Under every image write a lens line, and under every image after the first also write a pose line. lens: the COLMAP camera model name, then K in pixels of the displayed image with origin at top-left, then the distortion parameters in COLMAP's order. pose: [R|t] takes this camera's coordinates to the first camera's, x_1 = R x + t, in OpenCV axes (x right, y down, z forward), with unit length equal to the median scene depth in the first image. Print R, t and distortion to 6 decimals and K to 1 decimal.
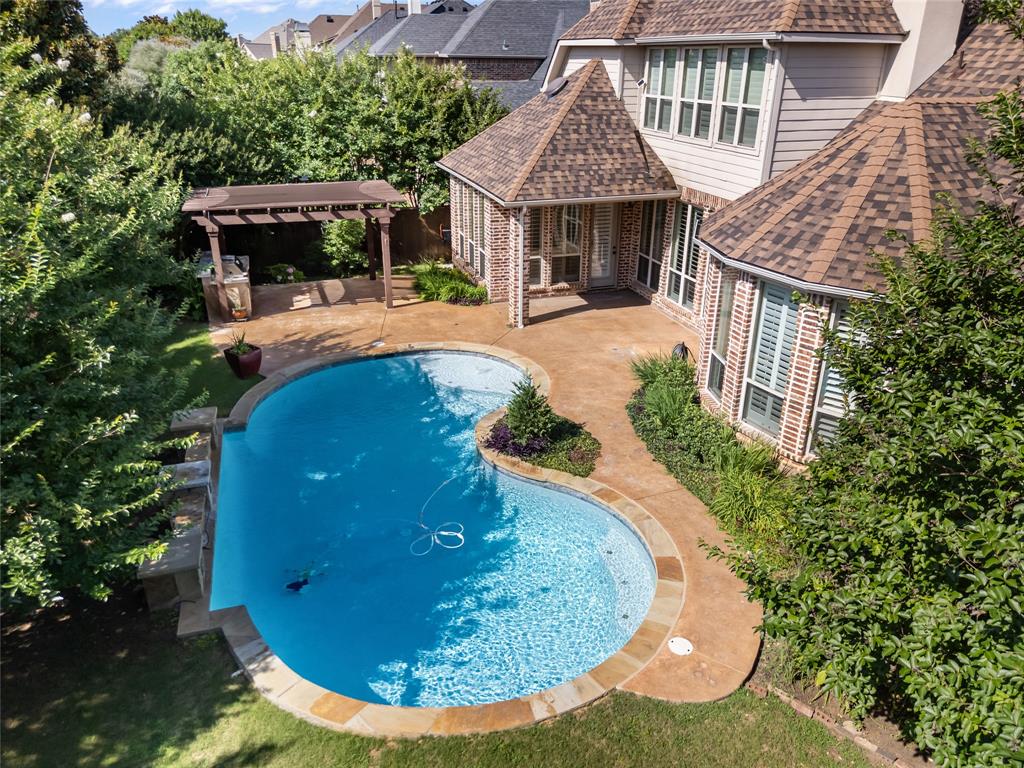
lens RADIAL K [[760.0, 0, 519.6], [0, 760.0, 385.0], [0, 0, 1]] dist [0.100400, -0.105026]
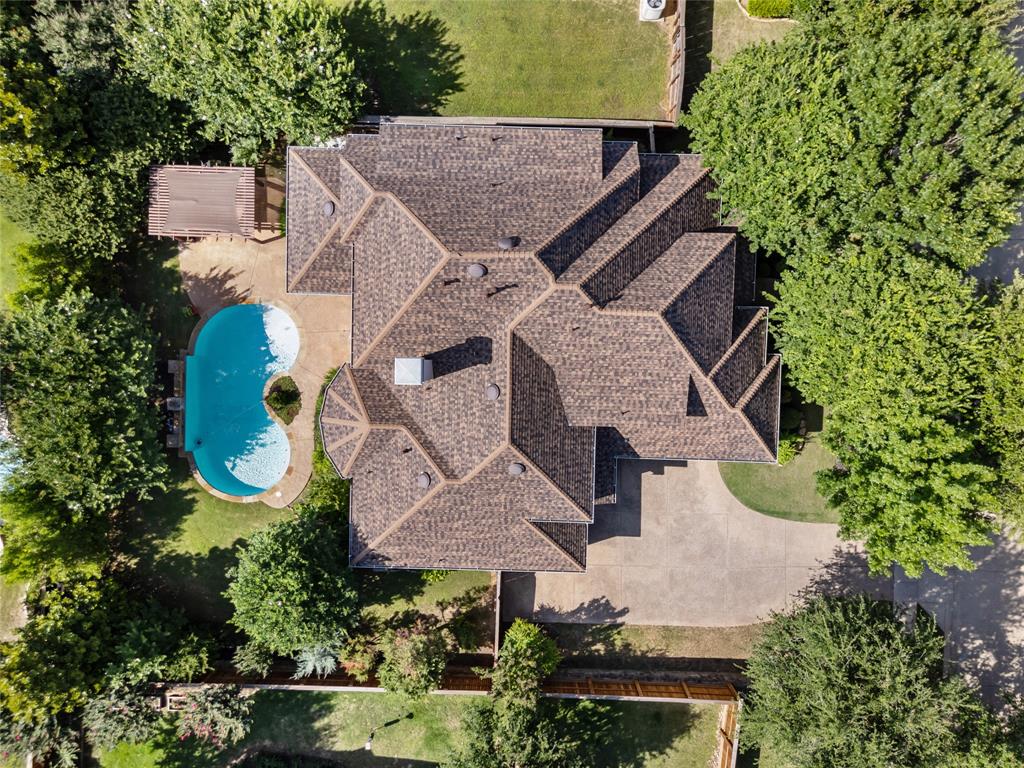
lens RADIAL K [[760.0, 0, 519.6], [0, 760.0, 385.0], [0, 0, 1]] dist [0.100400, -0.105026]
pose [[0.941014, 0.338365, 0.001351, 0.809234], [-0.120608, 0.331681, 0.935650, -2.662247], [0.316143, -0.880623, 0.352926, 0.221144]]
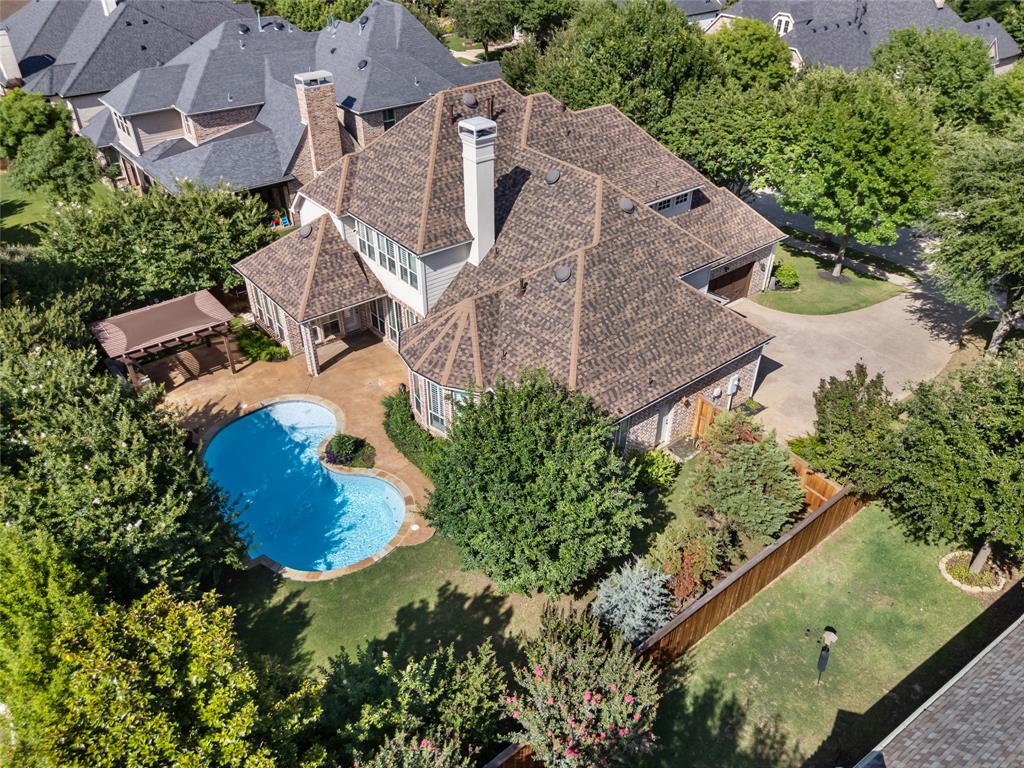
lens RADIAL K [[760.0, 0, 519.6], [0, 760.0, 385.0], [0, 0, 1]] dist [0.100400, -0.105026]
pose [[0.933744, -0.207100, 0.291944, -0.109448], [0.142055, 0.963047, 0.228823, -0.520352], [-0.328545, -0.172190, 0.928660, -1.152219]]
